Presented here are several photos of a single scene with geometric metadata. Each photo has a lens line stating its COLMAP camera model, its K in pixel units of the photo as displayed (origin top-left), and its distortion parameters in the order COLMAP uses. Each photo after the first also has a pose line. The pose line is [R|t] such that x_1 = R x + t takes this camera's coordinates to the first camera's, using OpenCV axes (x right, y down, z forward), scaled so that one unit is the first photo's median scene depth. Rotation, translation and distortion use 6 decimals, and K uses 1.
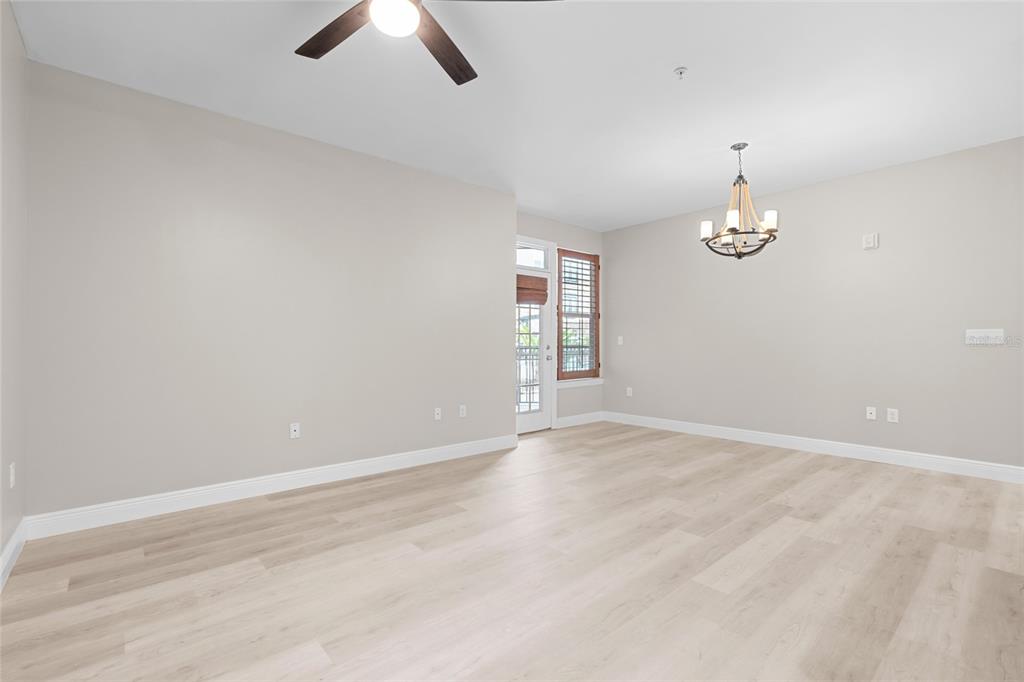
lens RADIAL K [[461.0, 0, 512.0], [0, 461.0, 341.0], [0, 0, 1]] dist [-0.002160, 0.000242]
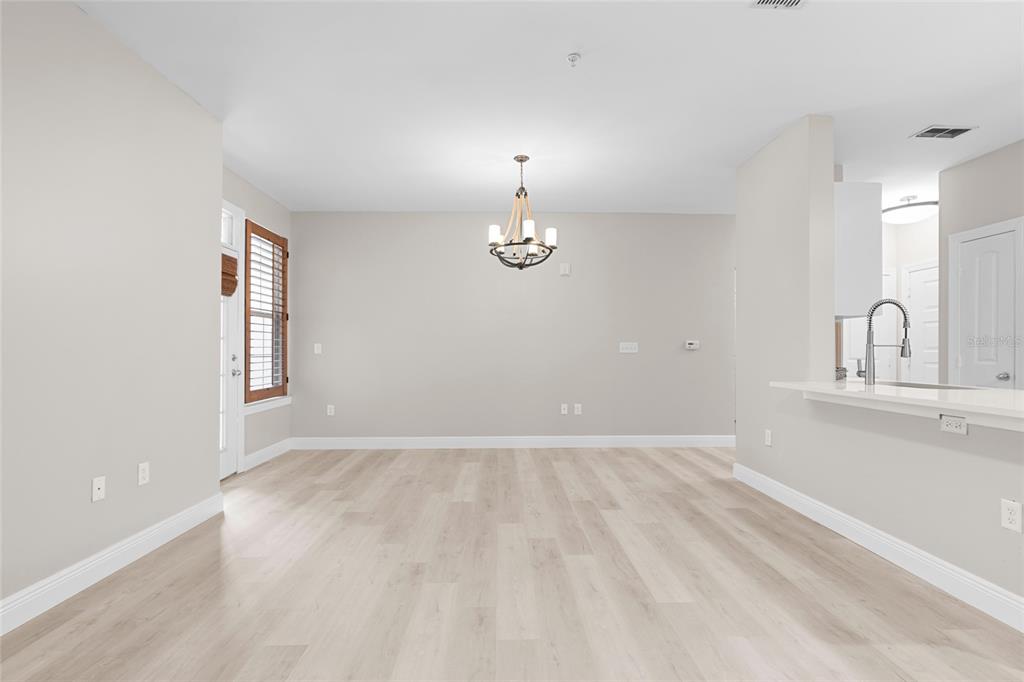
lens RADIAL K [[466.3, 0, 511.6], [0, 466.3, 349.8], [0, 0, 1]] dist [-0.002456, 0.000000]
pose [[0.637145, 0.004344, 0.770732, -0.203791], [-0.005625, 0.999984, -0.000987, 0.000216], [-0.770723, -0.003706, 0.637159, 0.234051]]
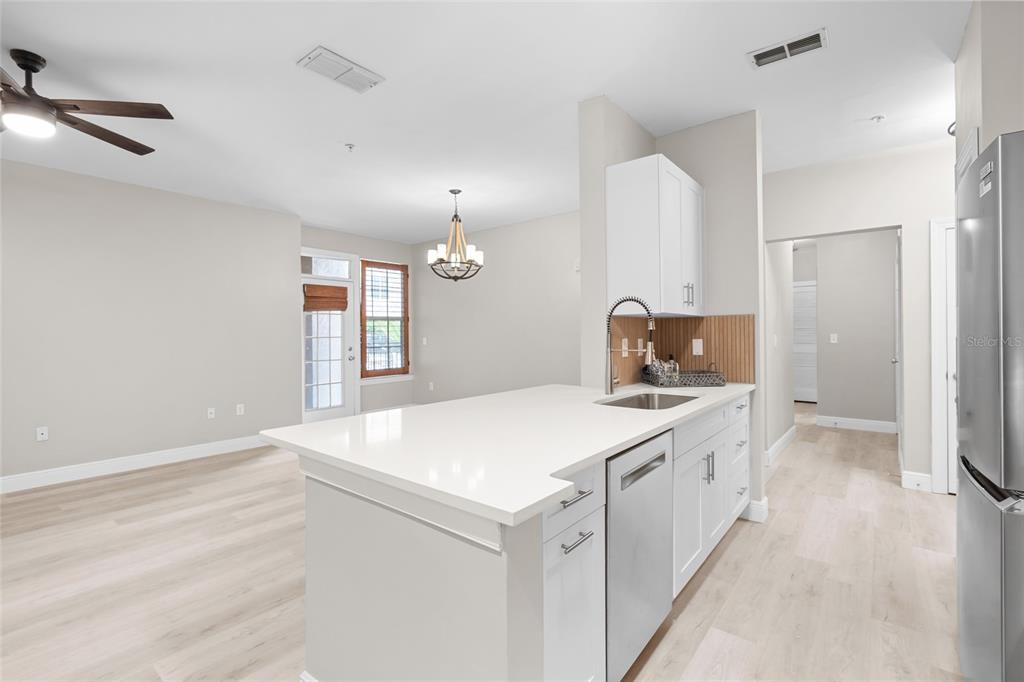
lens RADIAL K [[463.9, 0, 512.4], [0, 463.9, 333.2], [0, 0, 1]] dist [-0.001520, -0.000154]
pose [[0.984694, -0.008699, 0.174076, 0.278110], [0.008140, 0.999959, 0.003923, -0.026536], [-0.174103, -0.002446, 0.984724, -0.181442]]
